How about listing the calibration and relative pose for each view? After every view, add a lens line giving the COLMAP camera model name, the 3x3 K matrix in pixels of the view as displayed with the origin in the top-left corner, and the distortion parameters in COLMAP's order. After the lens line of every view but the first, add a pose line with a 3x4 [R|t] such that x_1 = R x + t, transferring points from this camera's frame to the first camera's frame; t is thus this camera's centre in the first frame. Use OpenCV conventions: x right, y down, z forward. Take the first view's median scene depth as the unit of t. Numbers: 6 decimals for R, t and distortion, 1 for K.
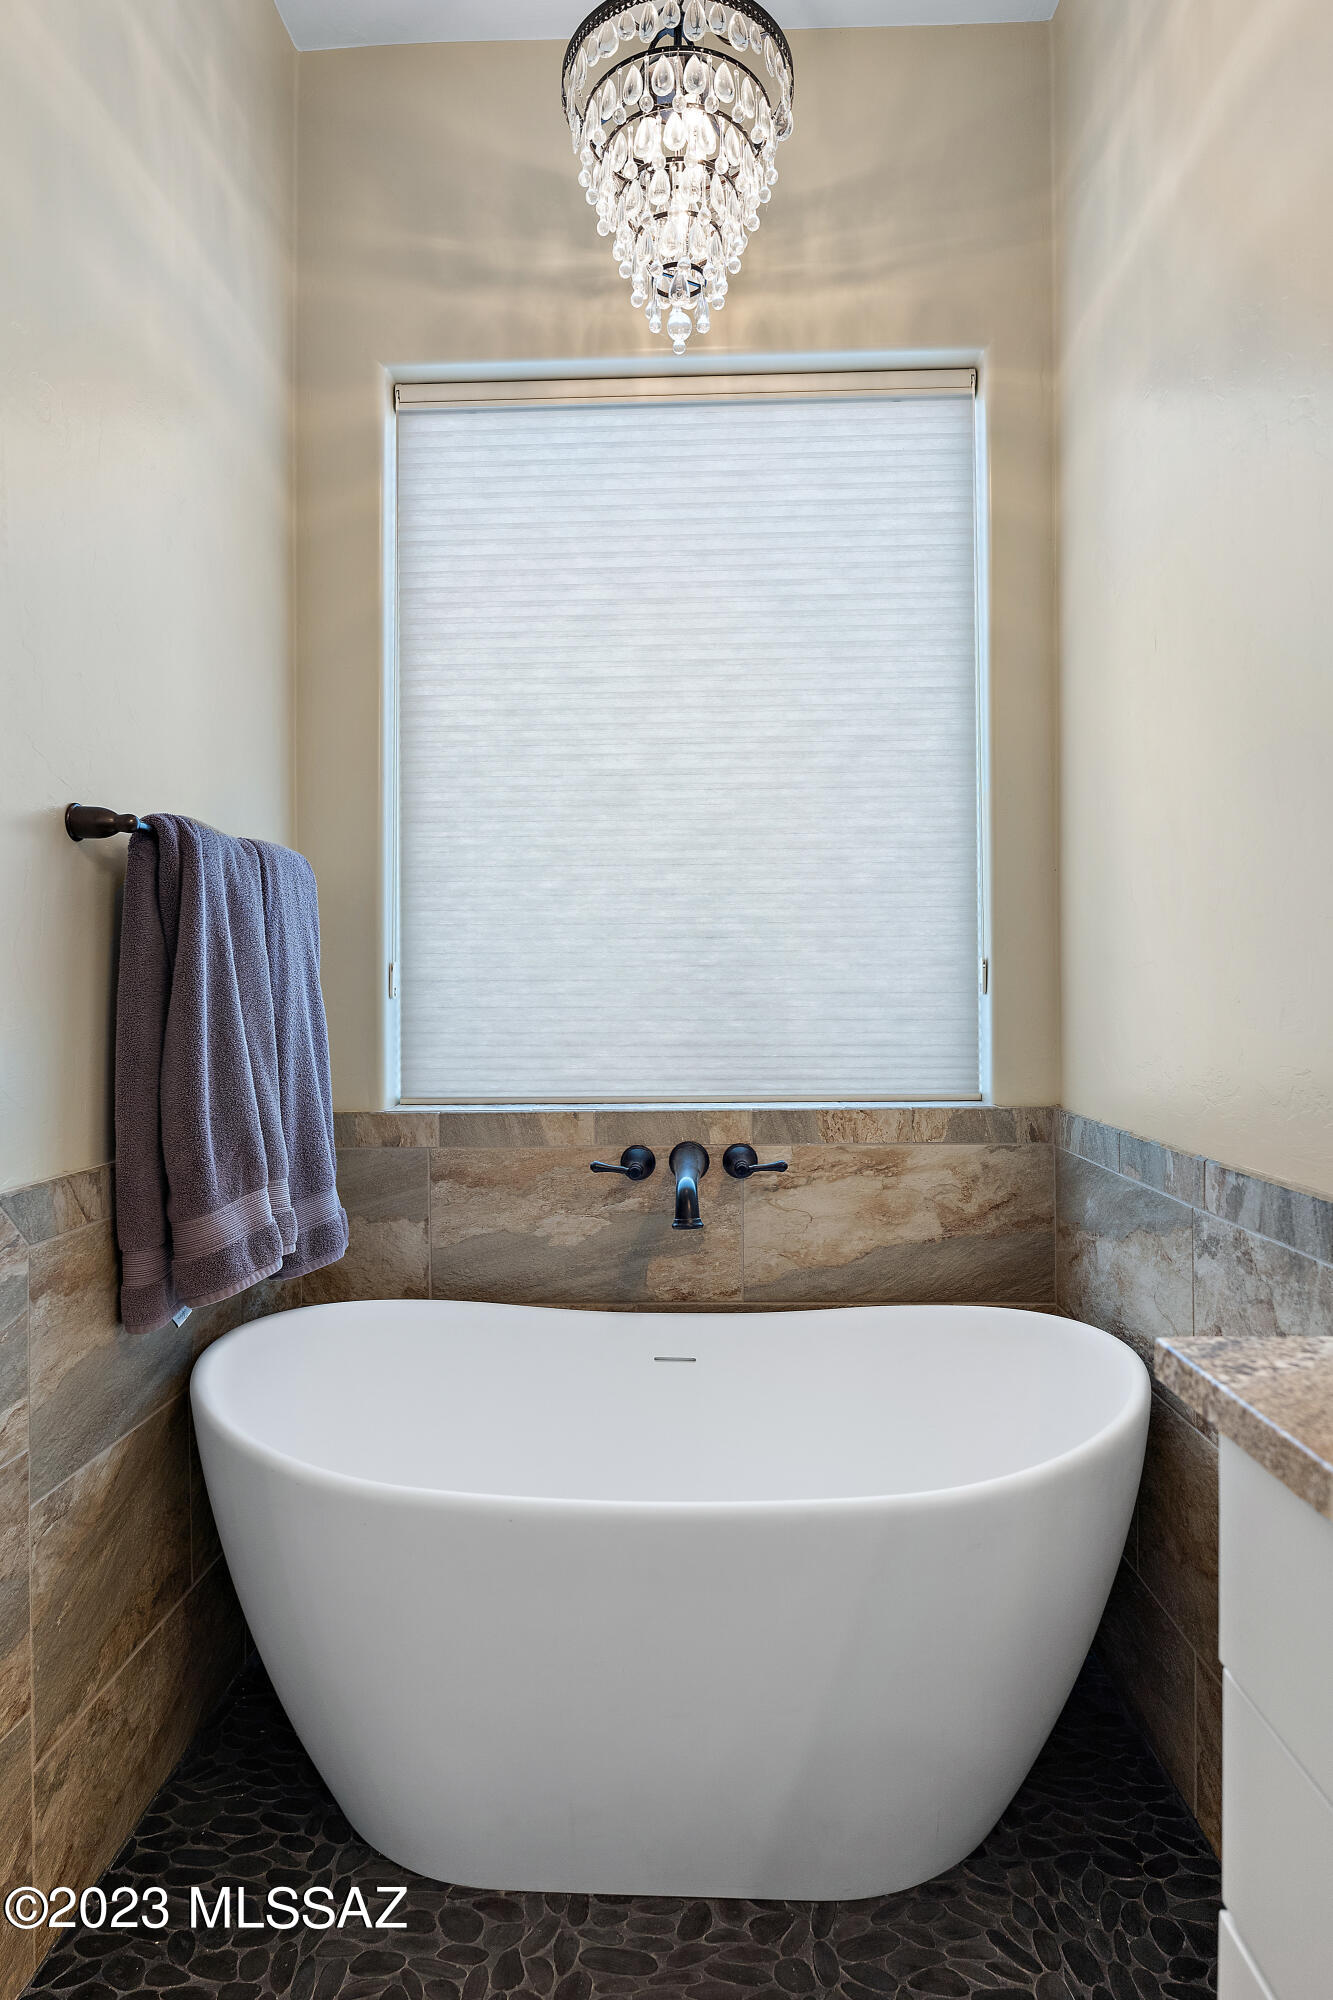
lens RADIAL K [[1110.8, 0, 667.2], [0, 1110.8, 1003.2], [0, 0, 1]] dist [0.002029, 0.000223]
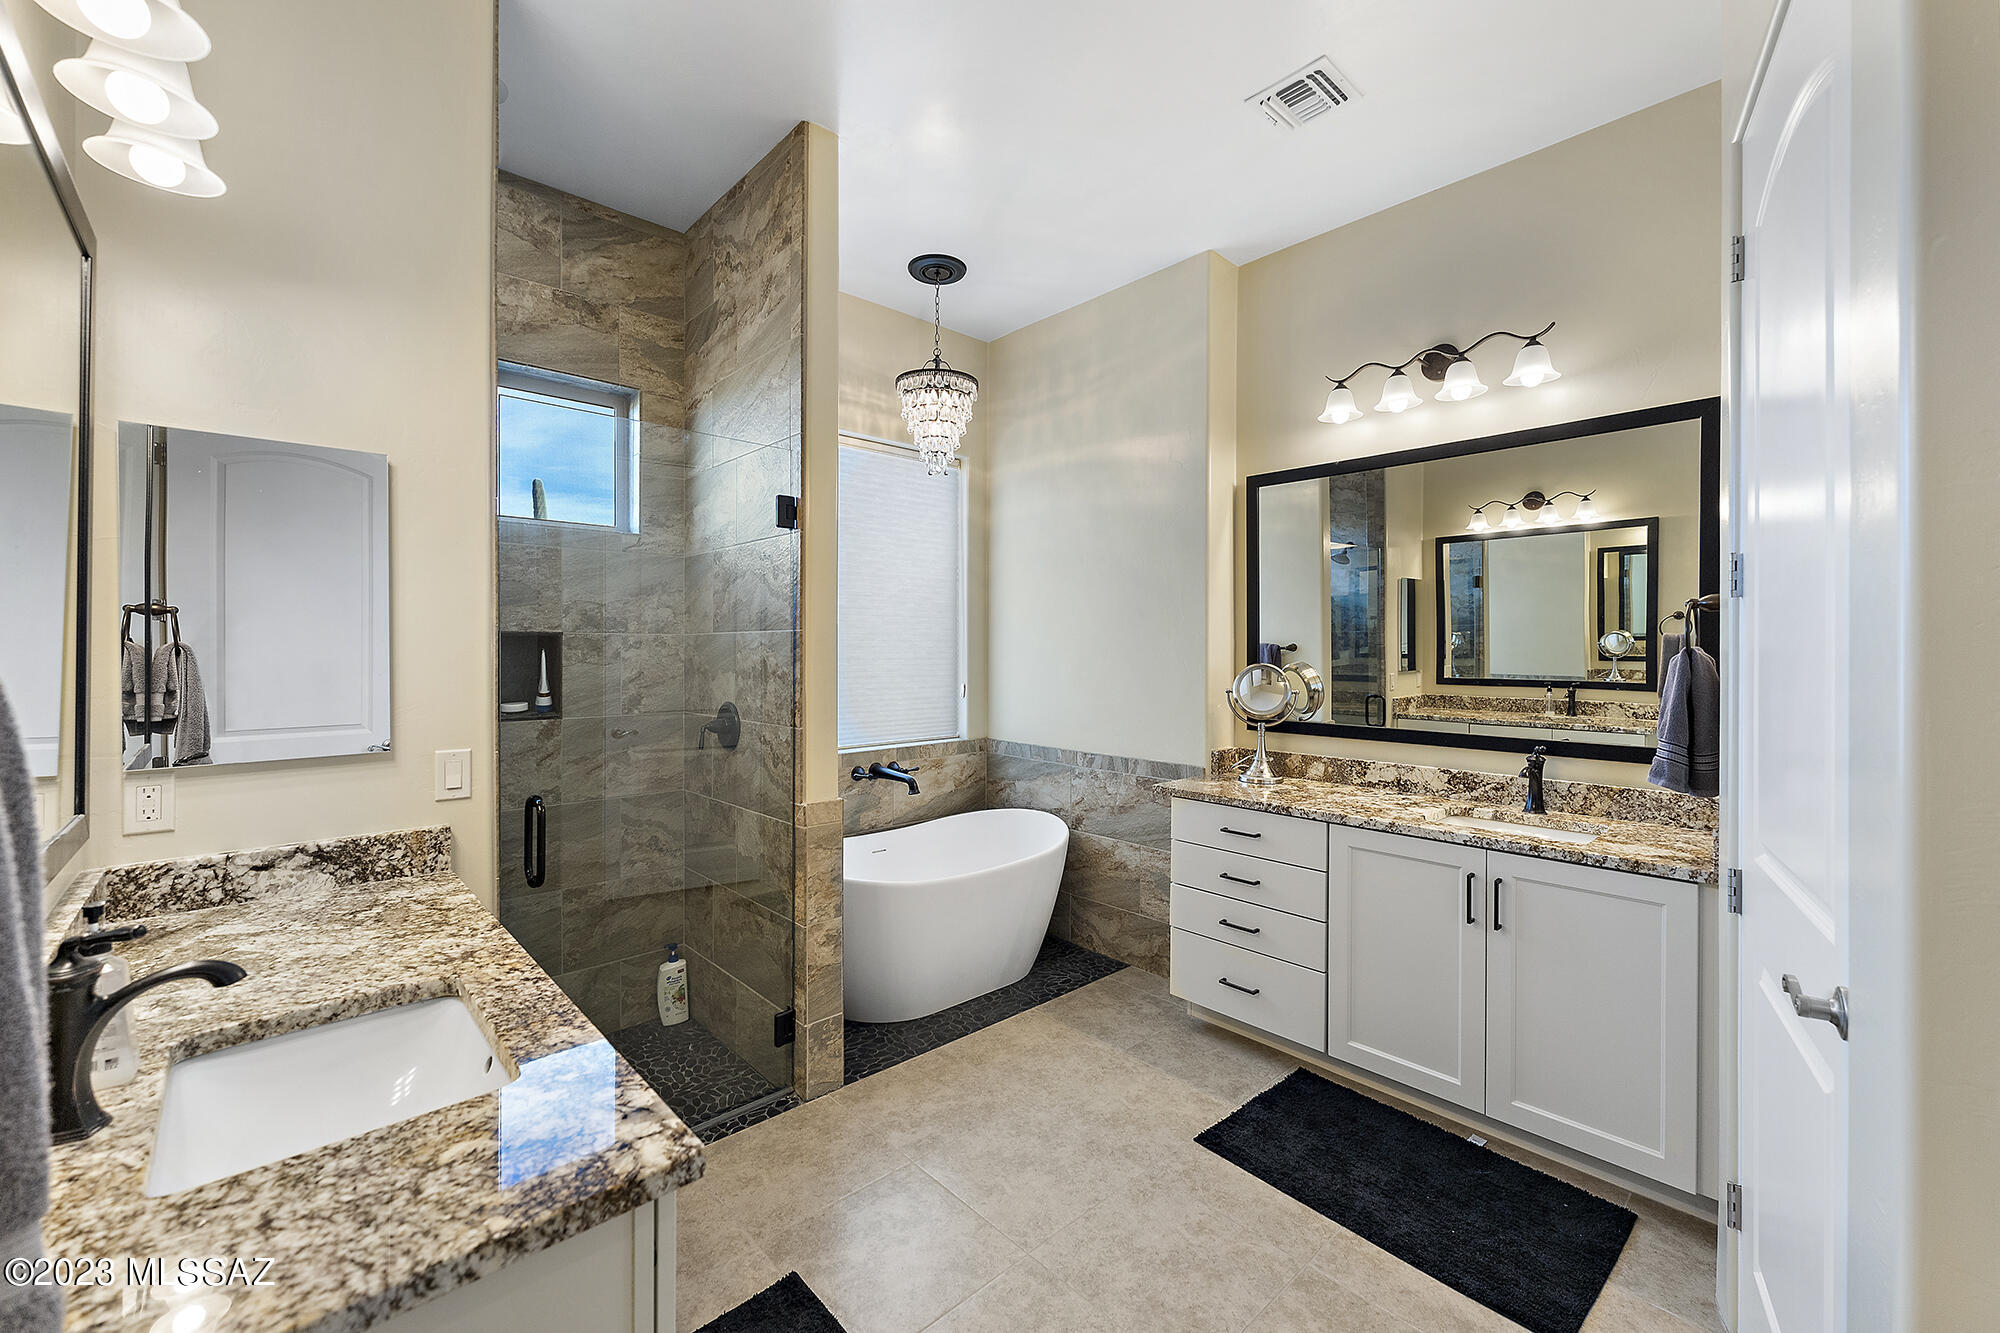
lens RADIAL K [[798.2, 0, 1001.5], [0, 798.2, 650.5], [0, 0, 1]] dist [0.000329, 0.000135]
pose [[0.707856, 0.006012, 0.706331, -1.026339], [-0.007374, 0.999972, -0.001122, -0.122087], [-0.706318, -0.004414, 0.707880, -0.433478]]
